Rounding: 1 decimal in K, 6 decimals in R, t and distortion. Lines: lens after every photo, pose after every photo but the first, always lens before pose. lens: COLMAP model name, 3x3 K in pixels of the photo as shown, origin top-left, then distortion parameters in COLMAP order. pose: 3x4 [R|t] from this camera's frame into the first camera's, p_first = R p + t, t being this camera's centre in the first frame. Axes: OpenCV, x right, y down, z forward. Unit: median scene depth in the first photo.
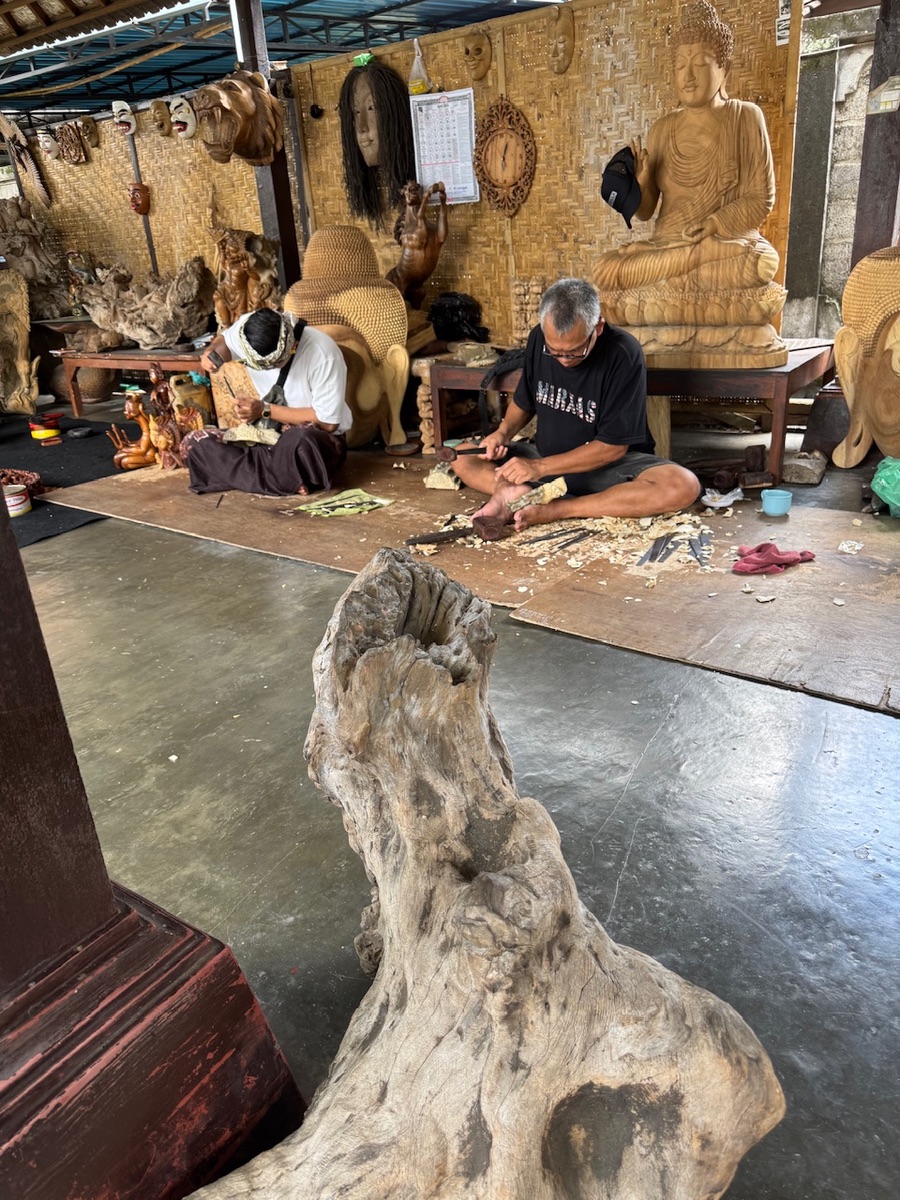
lens RADIAL K [[846.2, 0, 439.9], [0, 846.2, 601.8], [0, 0, 1]] dist [0.033008, -0.057110]
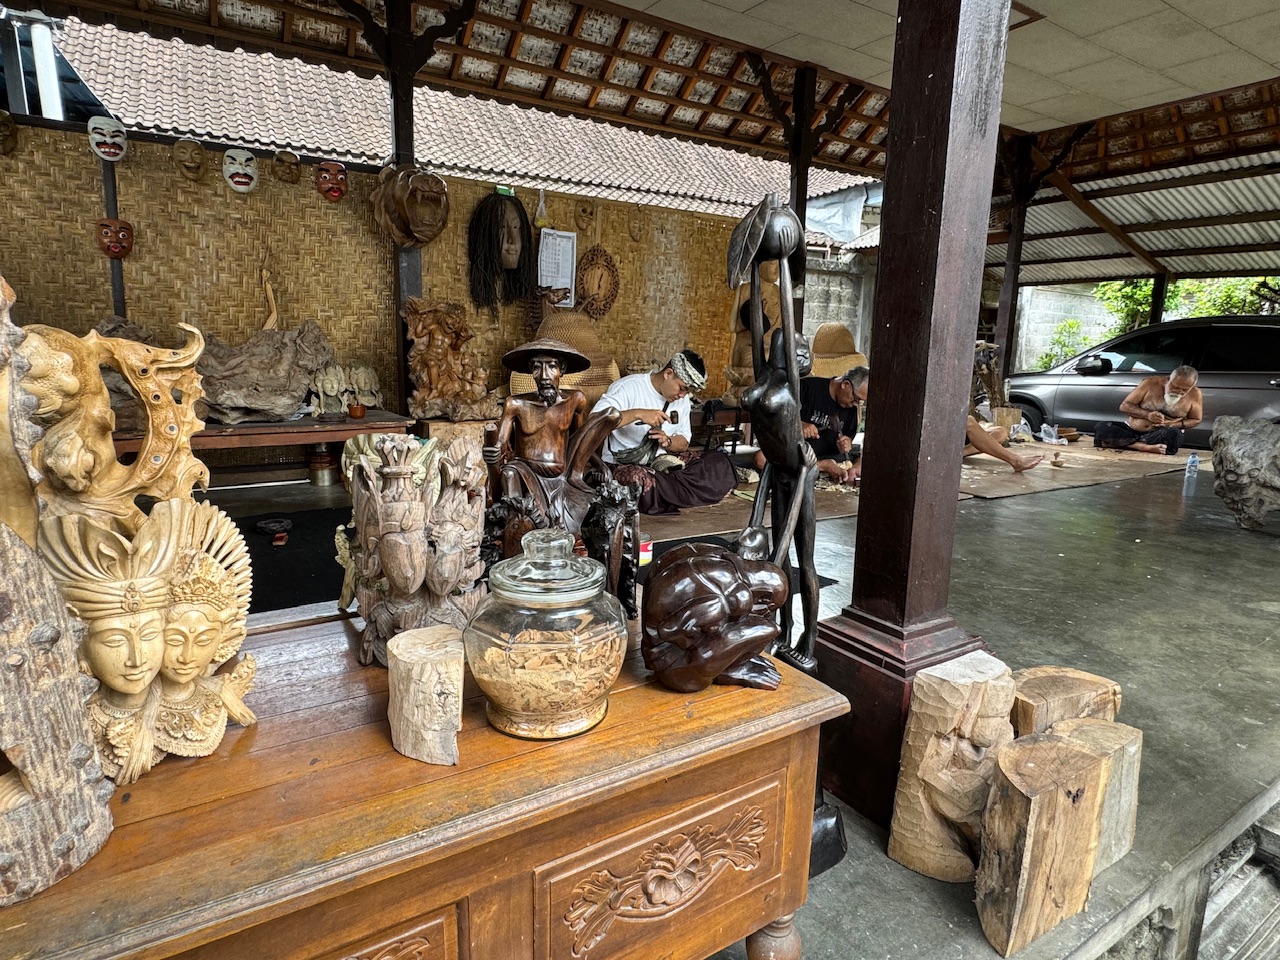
lens RADIAL K [[719.3, 0, 640.0], [0, 719.3, 480.0], [0, 0, 1]] dist [-0.005365, 0.000420]
pose [[0.375156, -0.100545, 0.921493, -0.842799], [0.319790, 0.947108, -0.026852, -0.110859], [-0.870053, 0.304758, 0.387467, 0.437801]]
